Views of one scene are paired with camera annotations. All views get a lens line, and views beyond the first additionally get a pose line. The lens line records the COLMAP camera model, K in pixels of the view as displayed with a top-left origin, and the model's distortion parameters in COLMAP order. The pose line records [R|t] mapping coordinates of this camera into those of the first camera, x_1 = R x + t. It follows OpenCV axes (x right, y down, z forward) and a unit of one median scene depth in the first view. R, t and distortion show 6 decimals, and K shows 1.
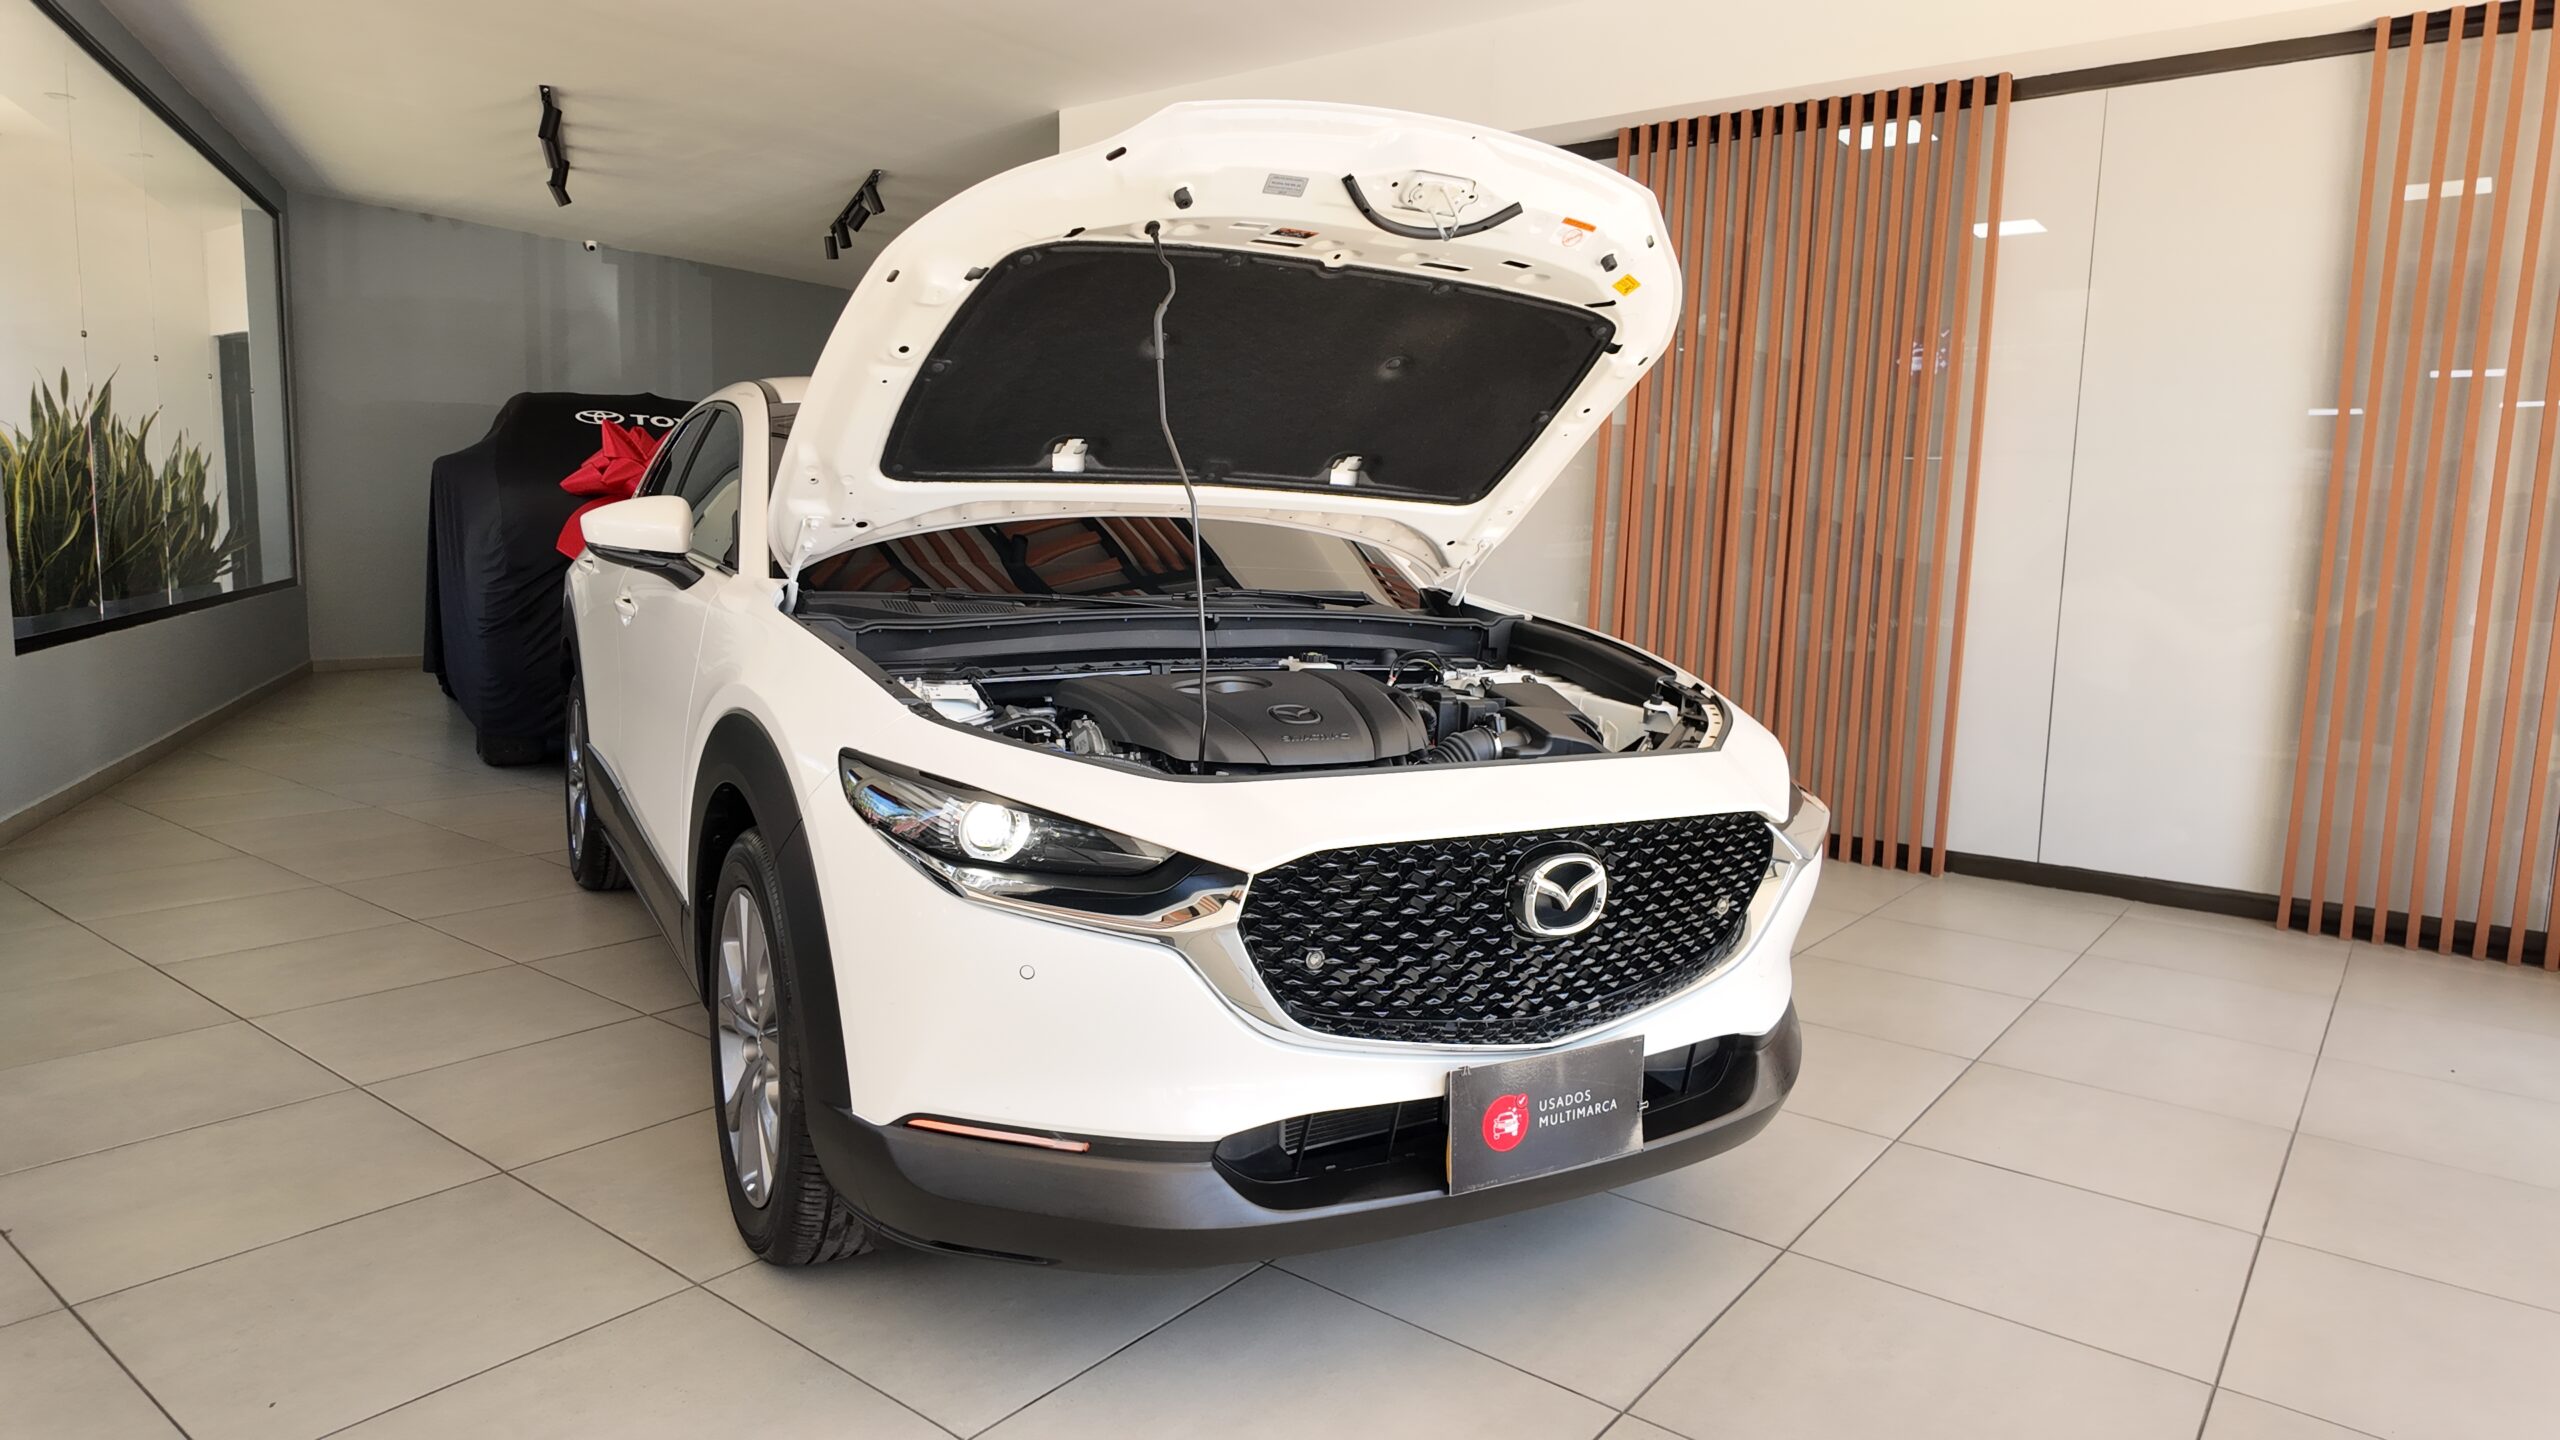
lens RADIAL K [[1494.5, 0, 1261.8], [0, 1494.5, 721.1], [0, 0, 1]] dist [0.034229, -0.018103]
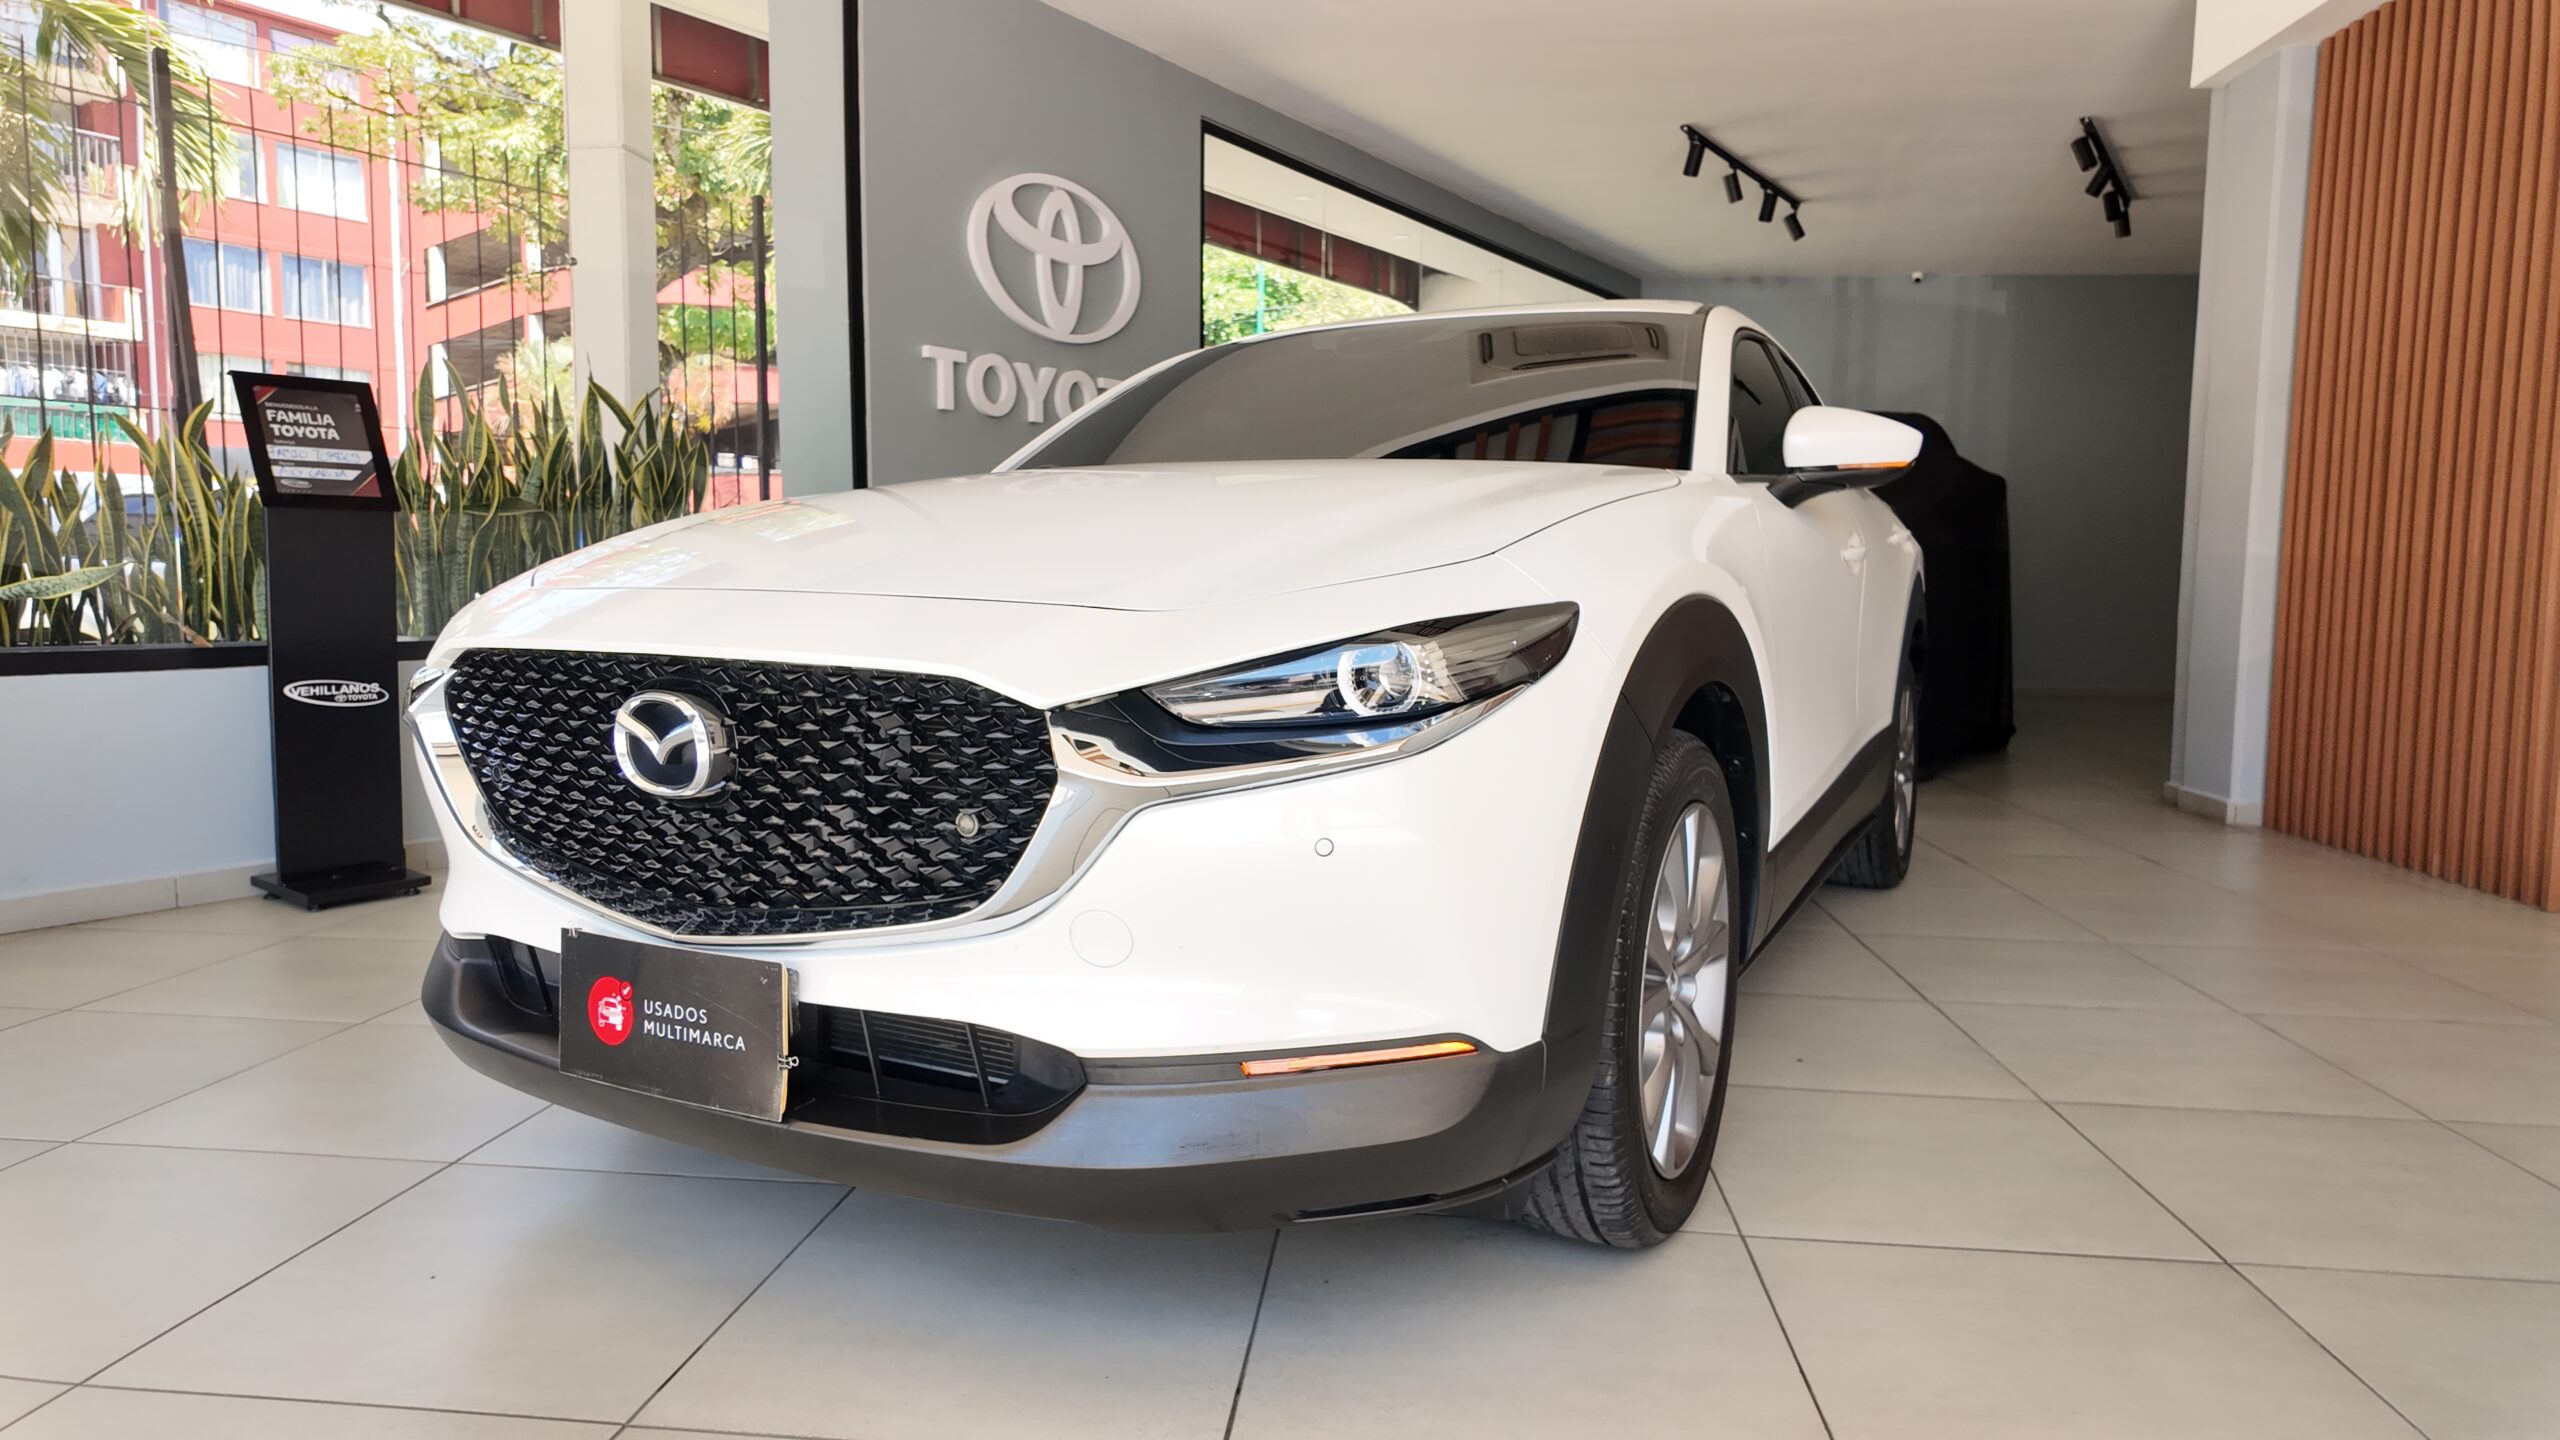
lens RADIAL K [[1494.5, 0, 1285.9], [0, 1494.5, 713.2], [0, 0, 1]] dist [0.034229, -0.018103]
pose [[0.520157, 0.047460, -0.852751, 1.050196], [-0.090491, 0.995897, 0.000230, 0.070088], [0.849263, 0.077047, 0.522318, 0.864633]]
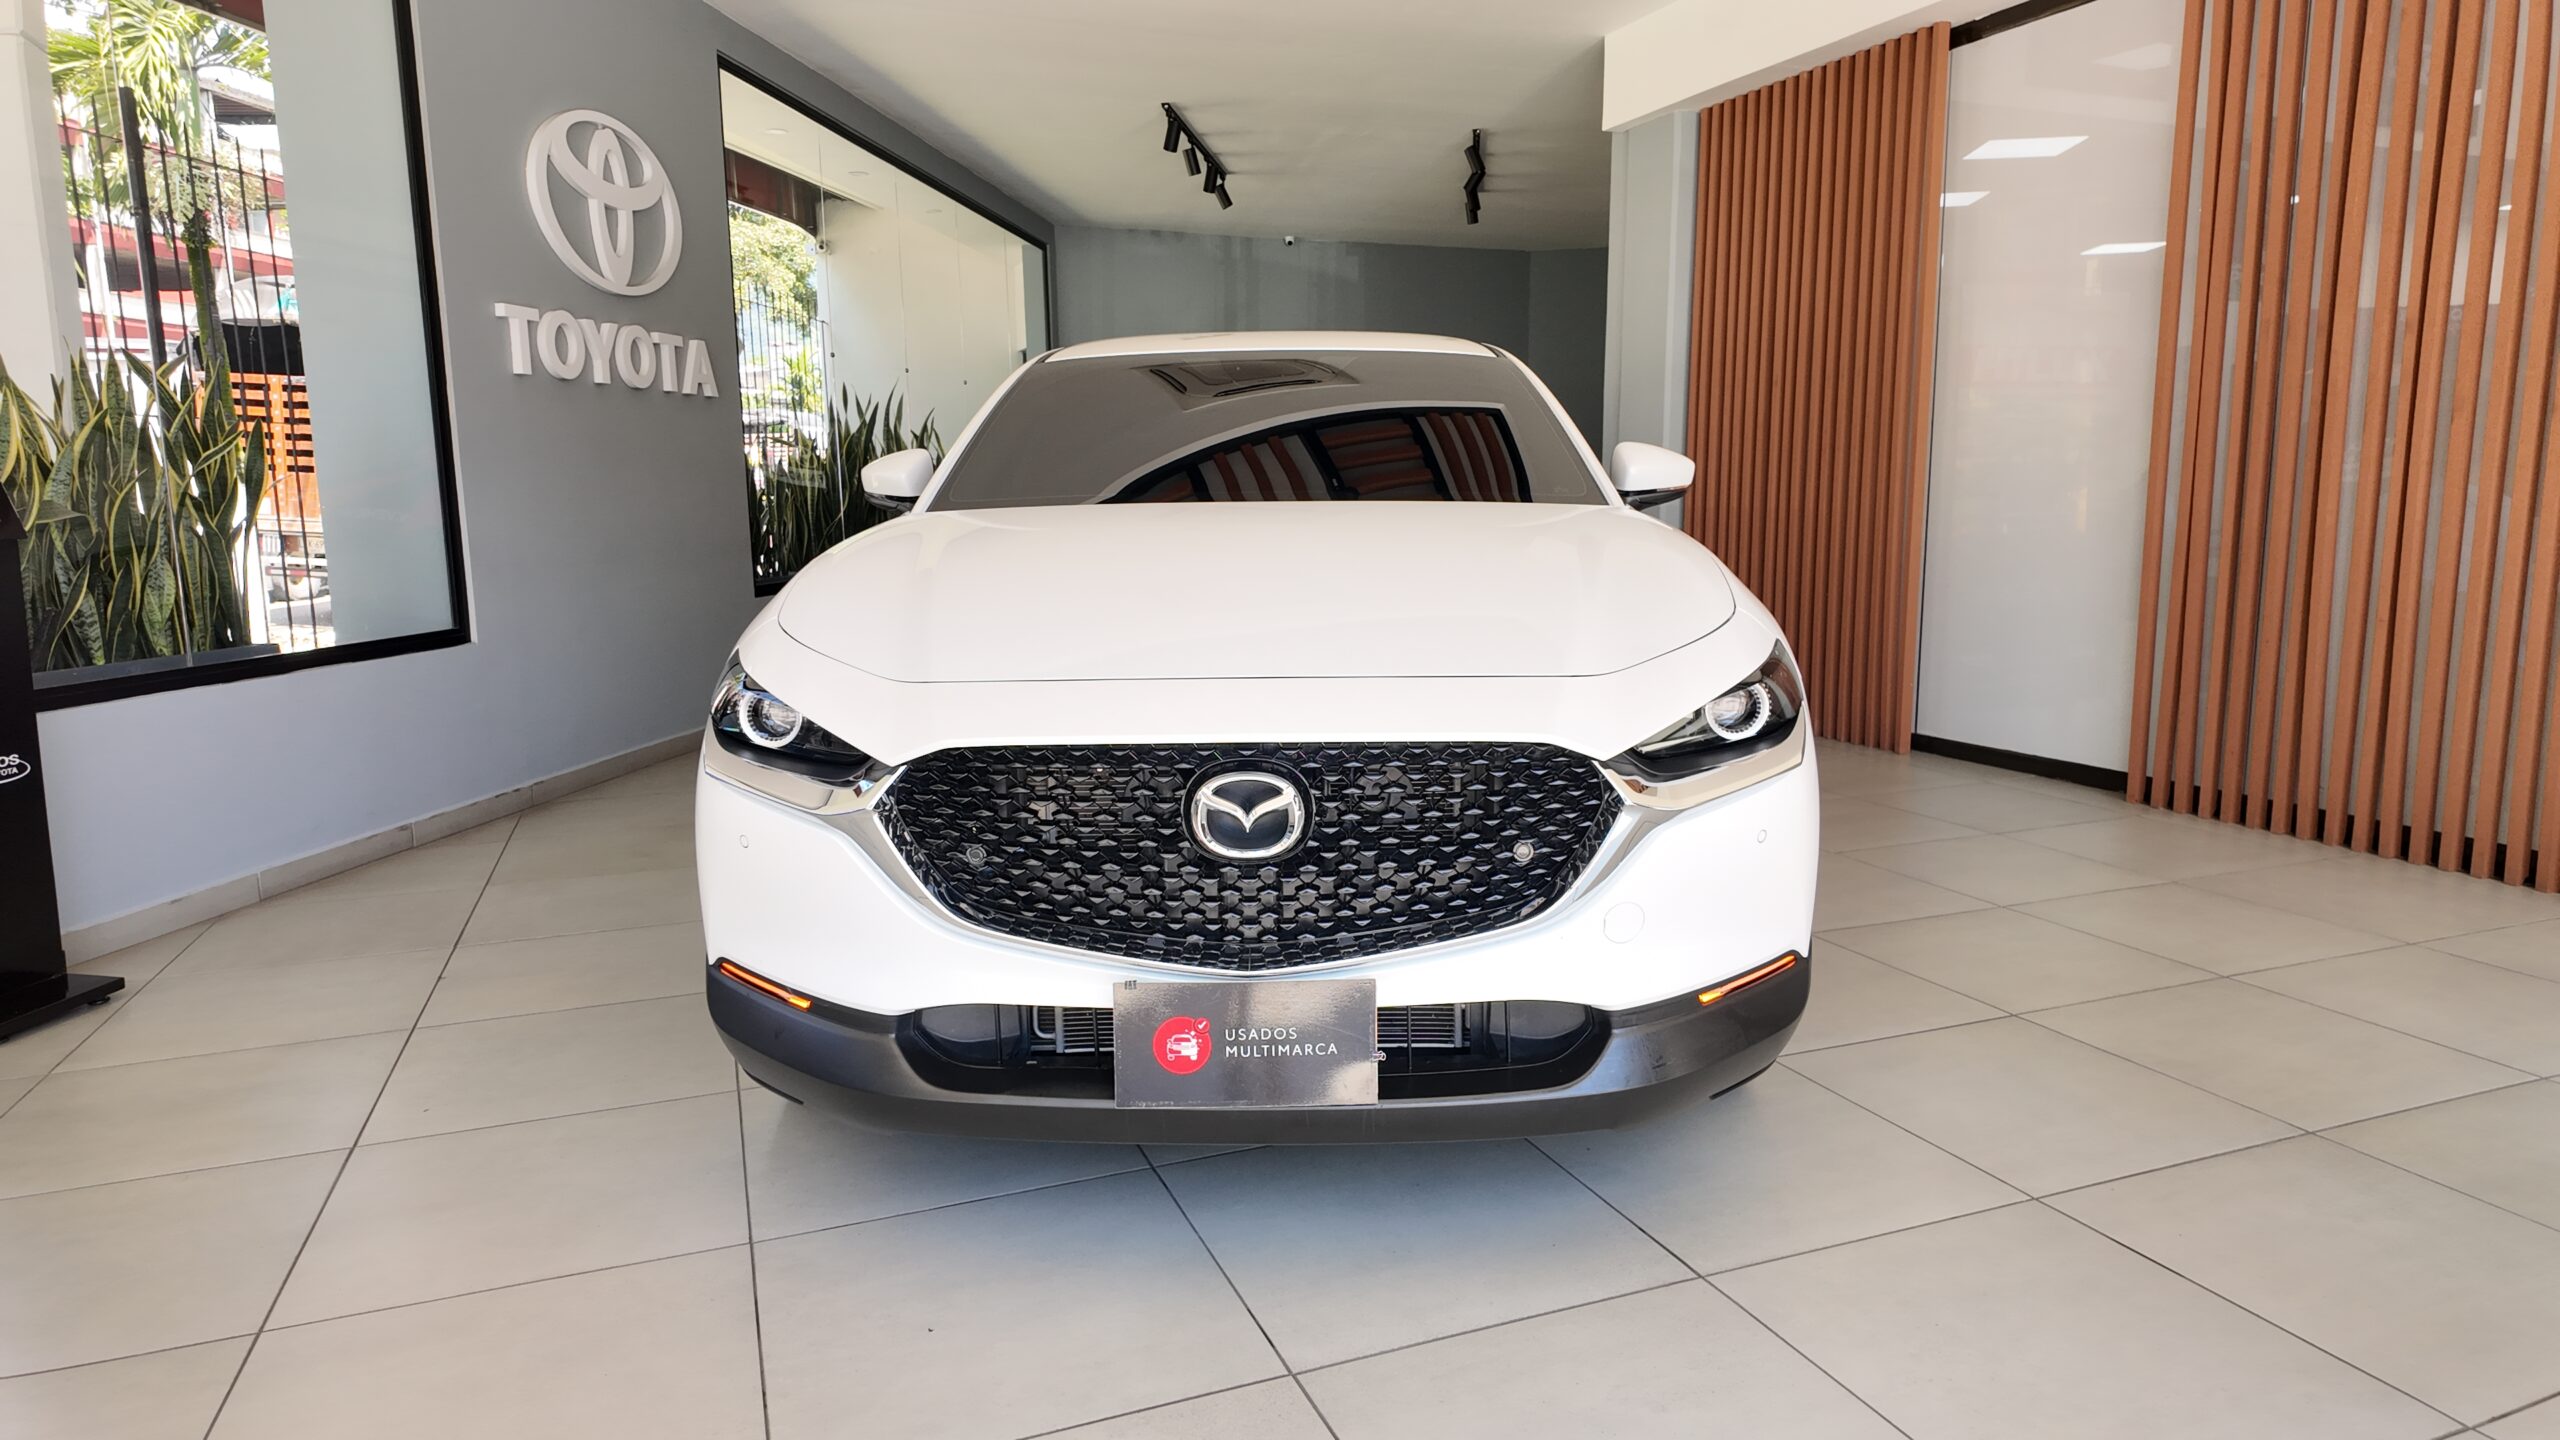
lens RADIAL K [[1494.5, 0, 1314.4], [0, 1494.5, 686.2], [0, 0, 1]] dist [0.034229, -0.018103]
pose [[0.859621, 0.024018, -0.510367, 0.719909], [-0.019807, 0.999710, 0.013685, 0.020802], [0.510548, -0.001655, 0.859848, 0.210313]]
